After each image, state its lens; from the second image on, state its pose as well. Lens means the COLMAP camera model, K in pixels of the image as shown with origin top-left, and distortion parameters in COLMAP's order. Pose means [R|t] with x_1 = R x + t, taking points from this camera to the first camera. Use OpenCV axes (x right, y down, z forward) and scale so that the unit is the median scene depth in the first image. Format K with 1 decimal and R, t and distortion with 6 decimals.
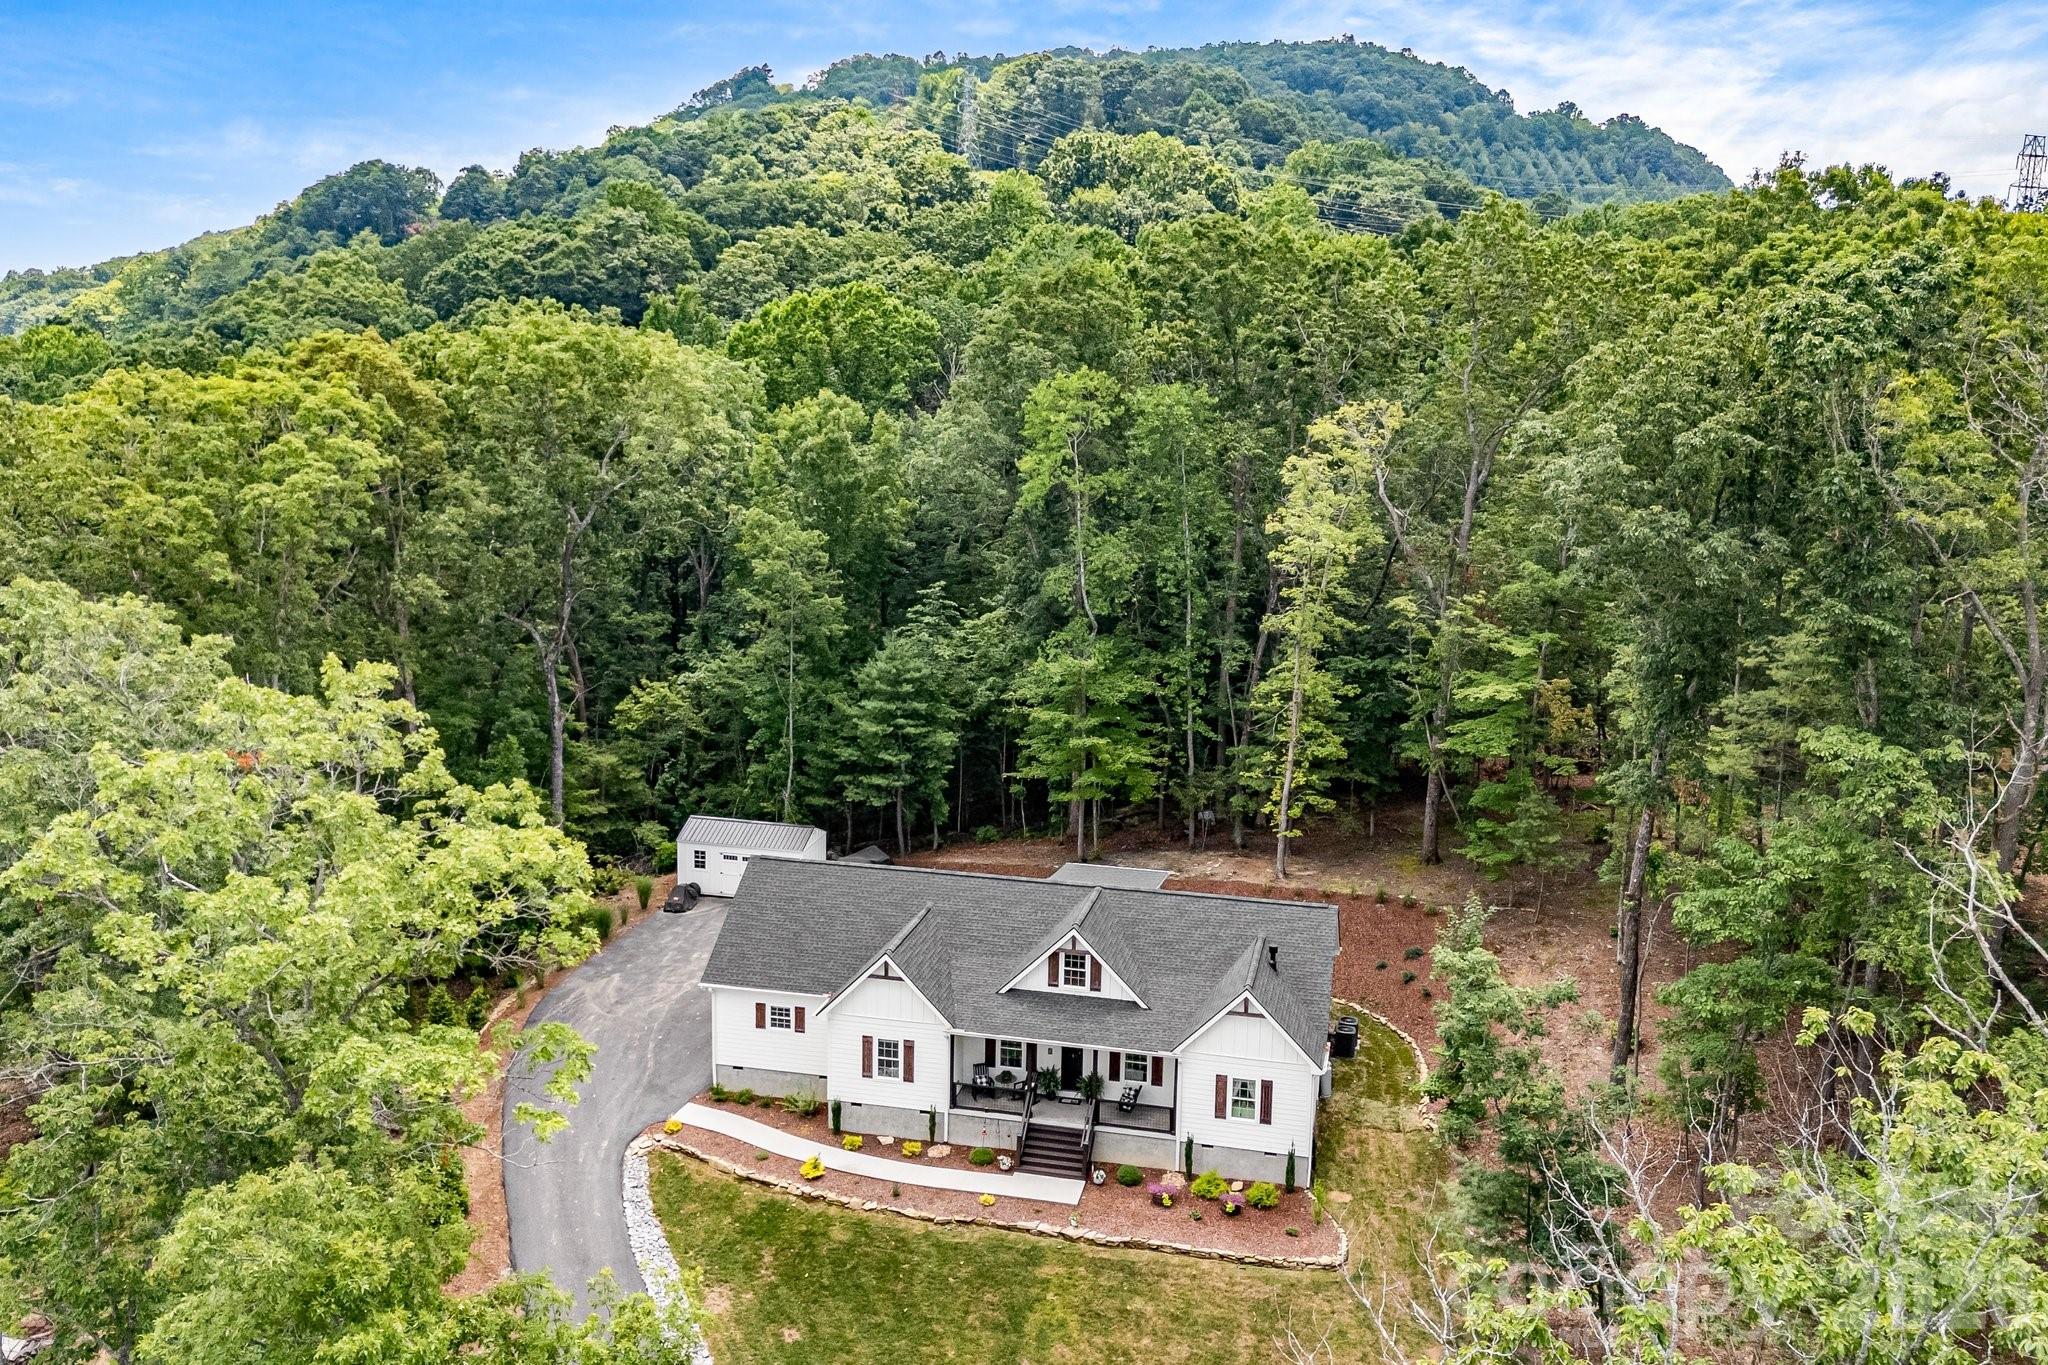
lens RADIAL K [[1802.1, 0, 1019.6], [0, 1802.1, 664.9], [0, 0, 1]] dist [0.200886, -0.553075]
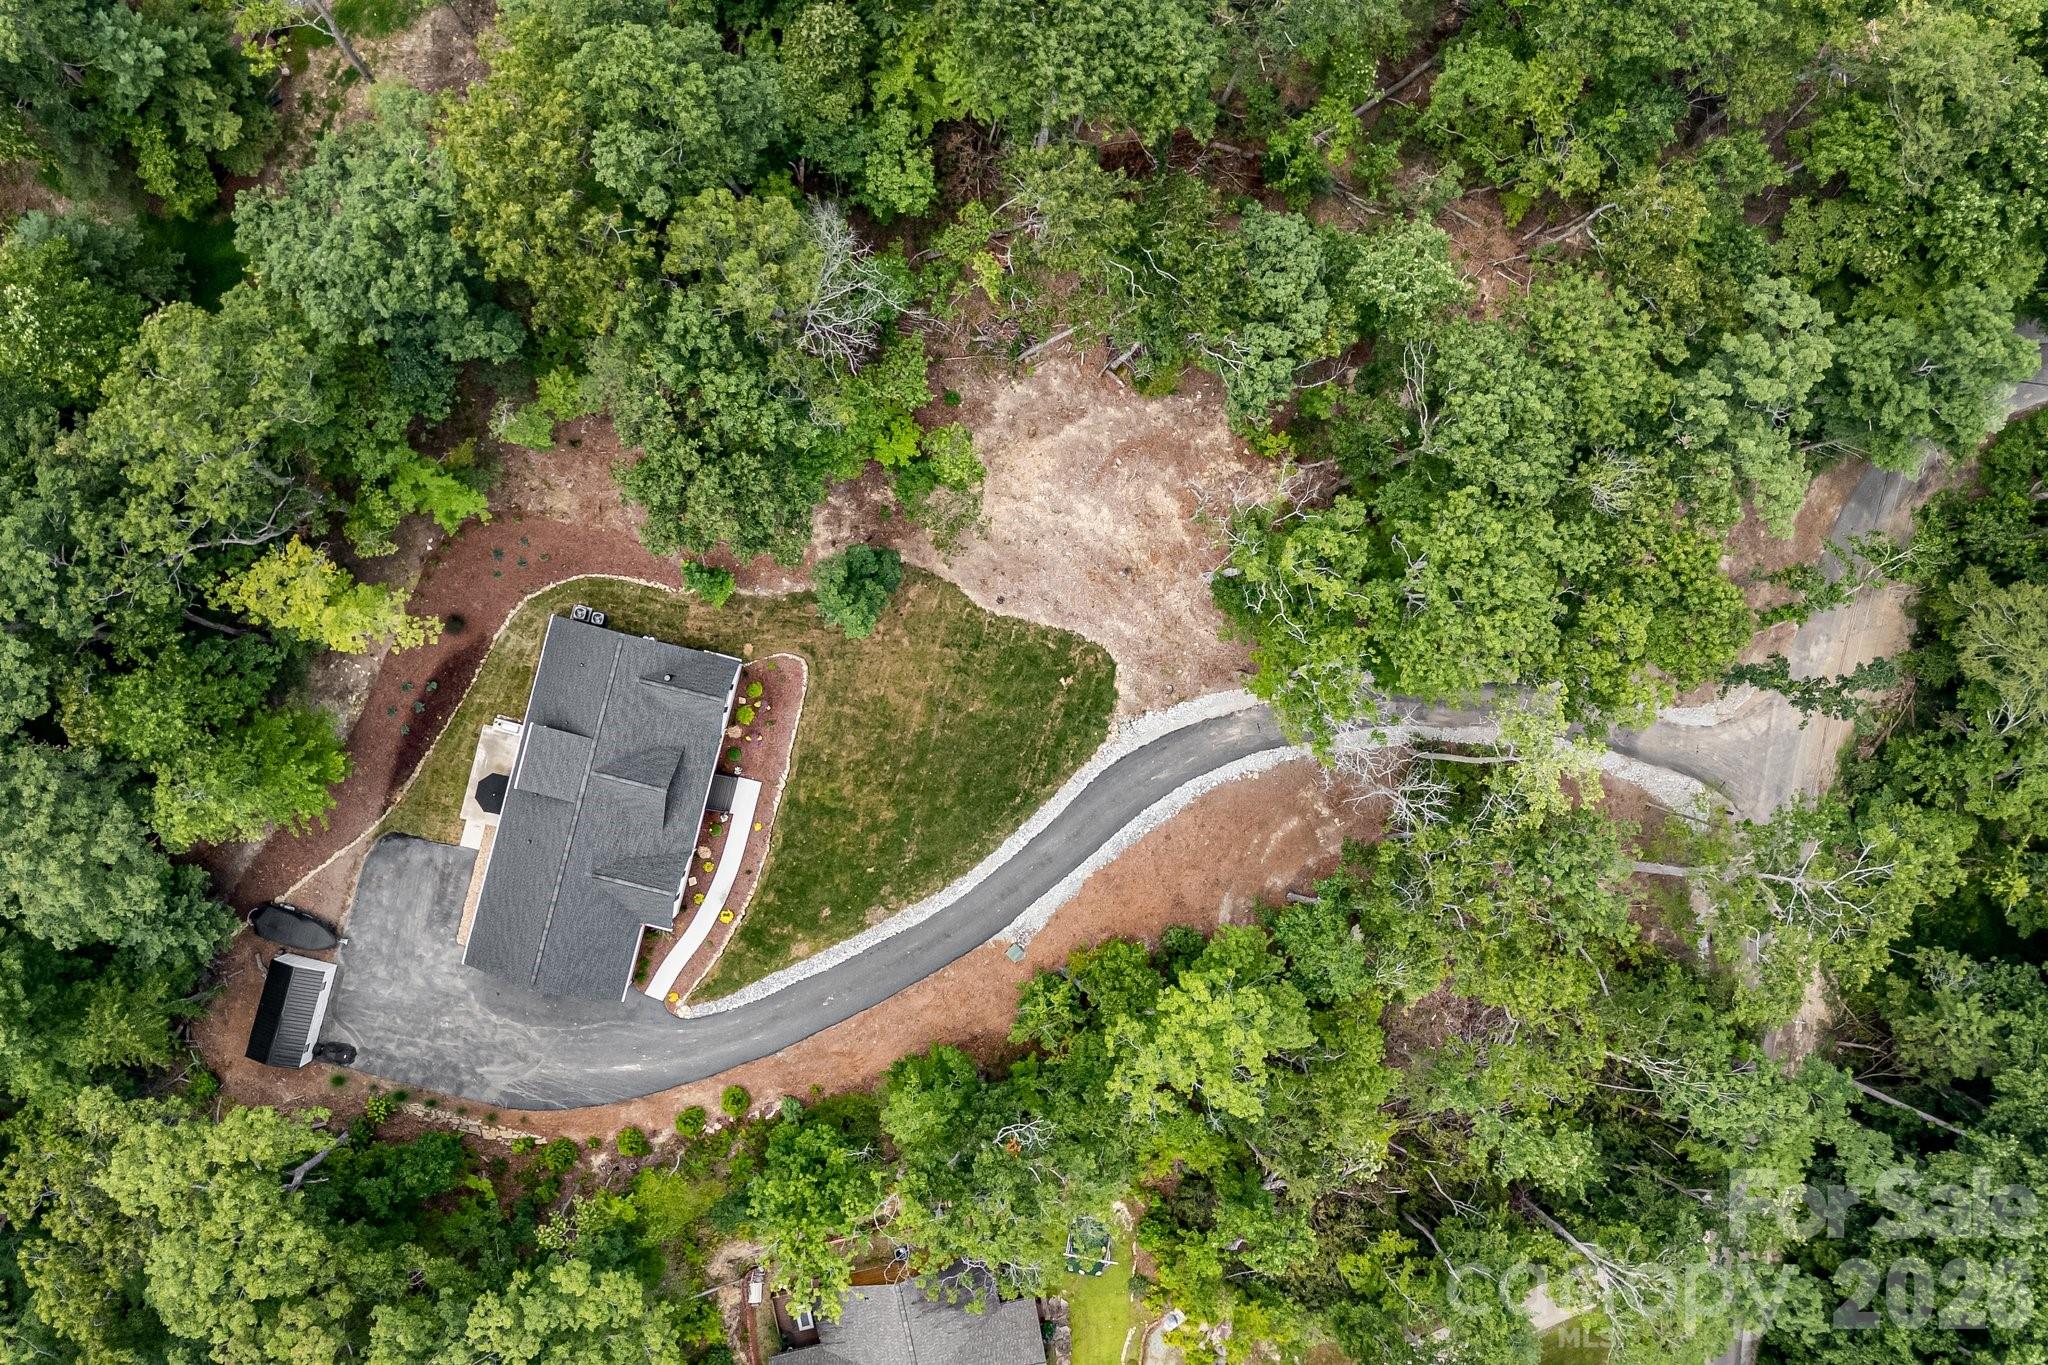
lens RADIAL K [[1802.1, 0, 1019.6], [0, 1802.1, 664.9], [0, 0, 1]] dist [0.200886, -0.553075]
pose [[0.020978, -0.999712, -0.011633, 0.180311], [0.171151, -0.007873, 0.985213, -1.542595], [-0.985022, -0.022659, 0.170936, 0.354674]]
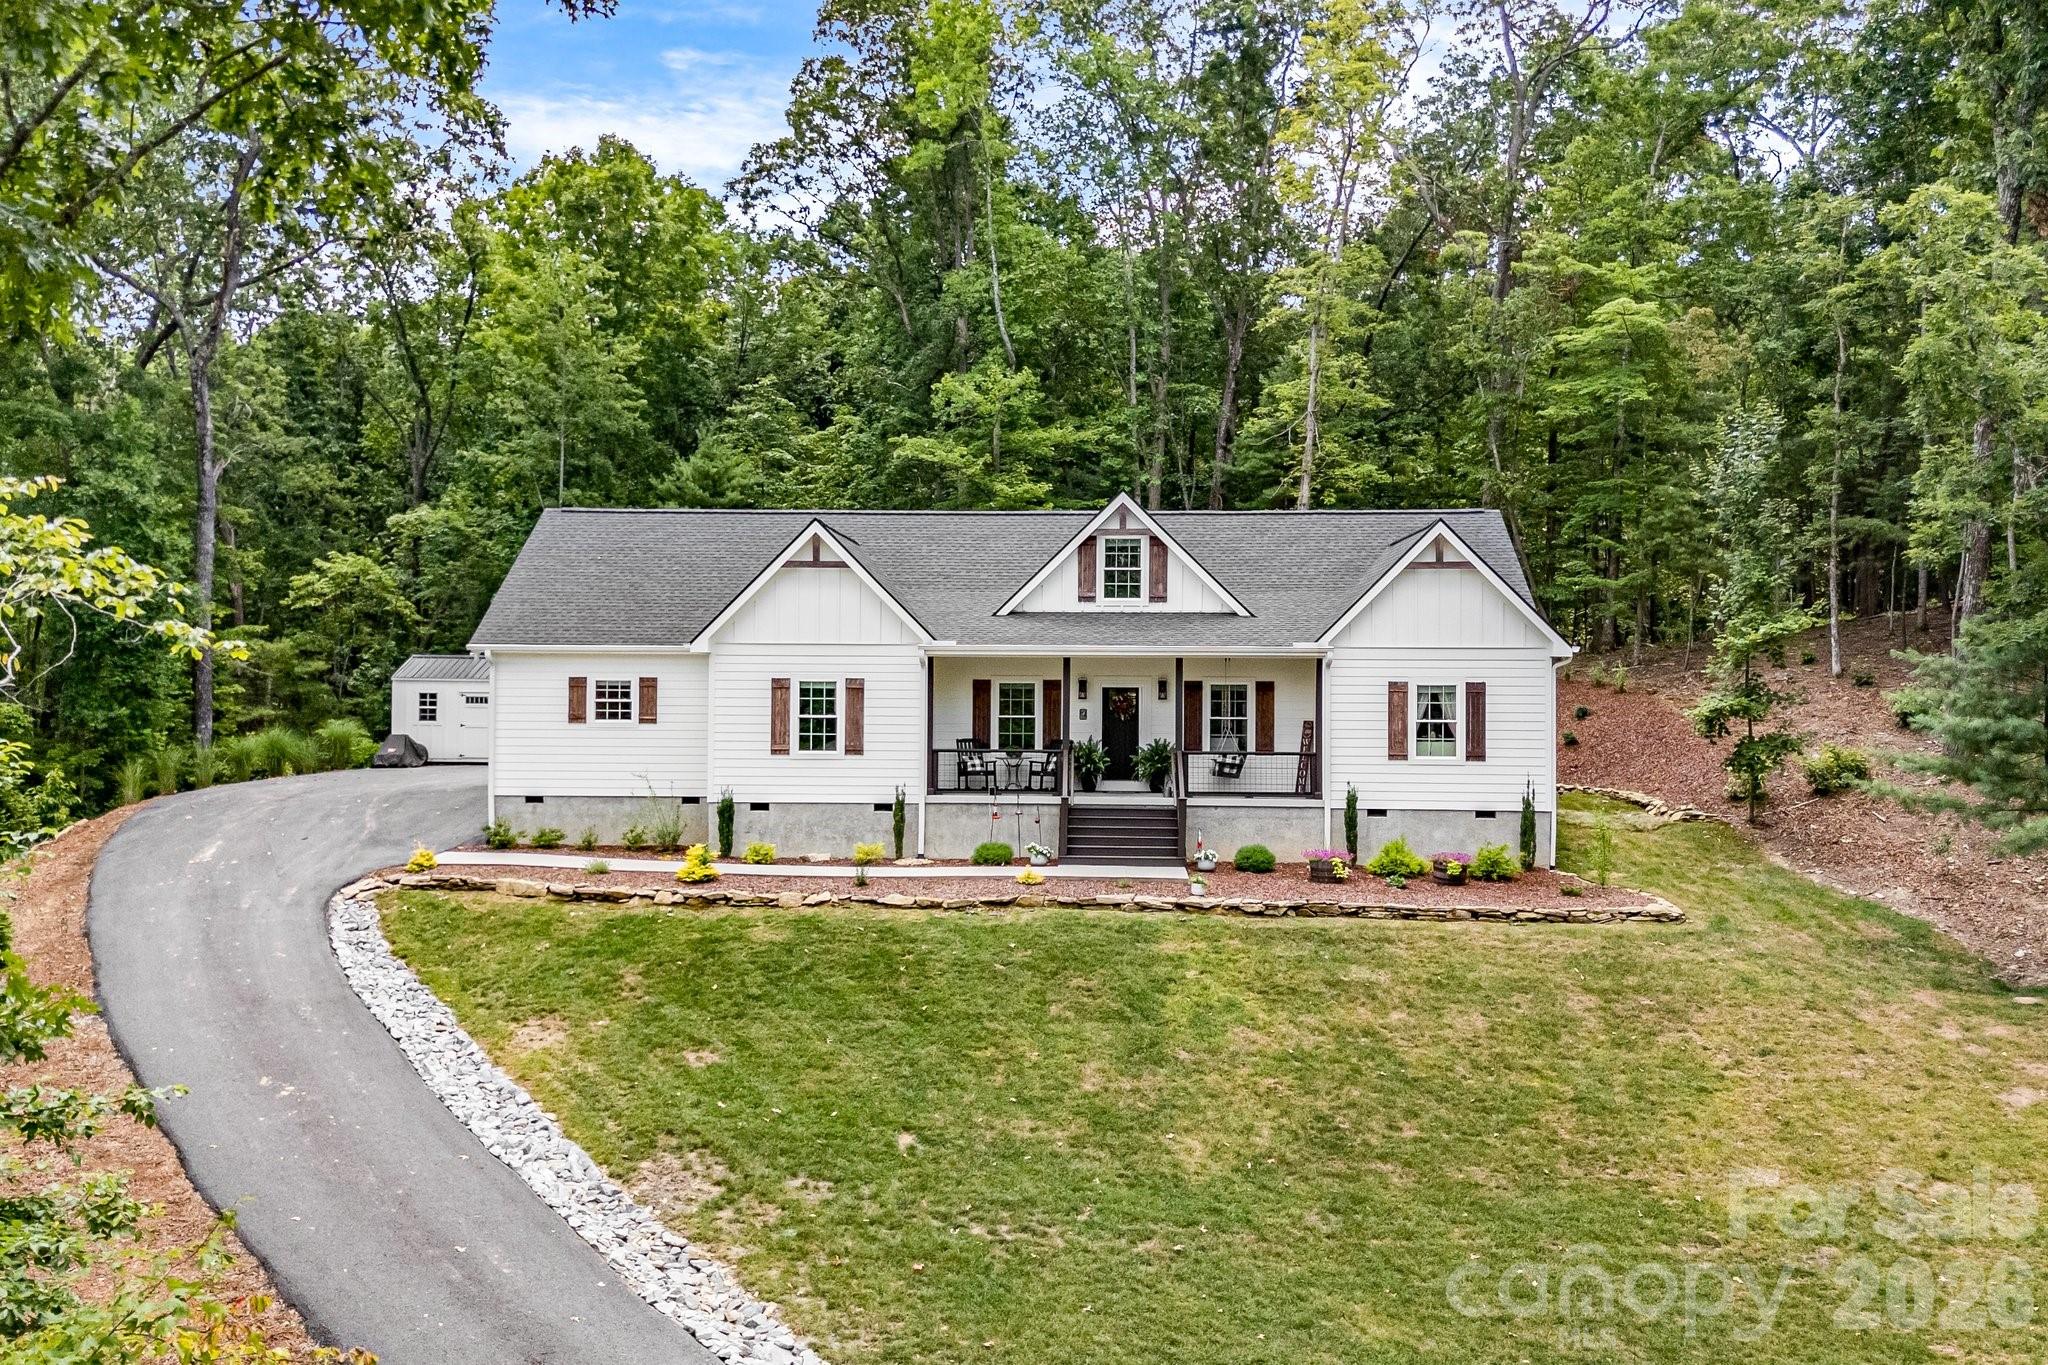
lens RADIAL K [[1834.7, 0, 1024.0], [0, 1834.7, 682.5], [0, 0, 1]] dist [0.214354, -0.578059]
pose [[0.984785, -0.012257, 0.173342, -0.109685], [0.044915, 0.981567, -0.185764, 0.319946], [-0.167870, 0.190723, 0.967184, 0.420653]]
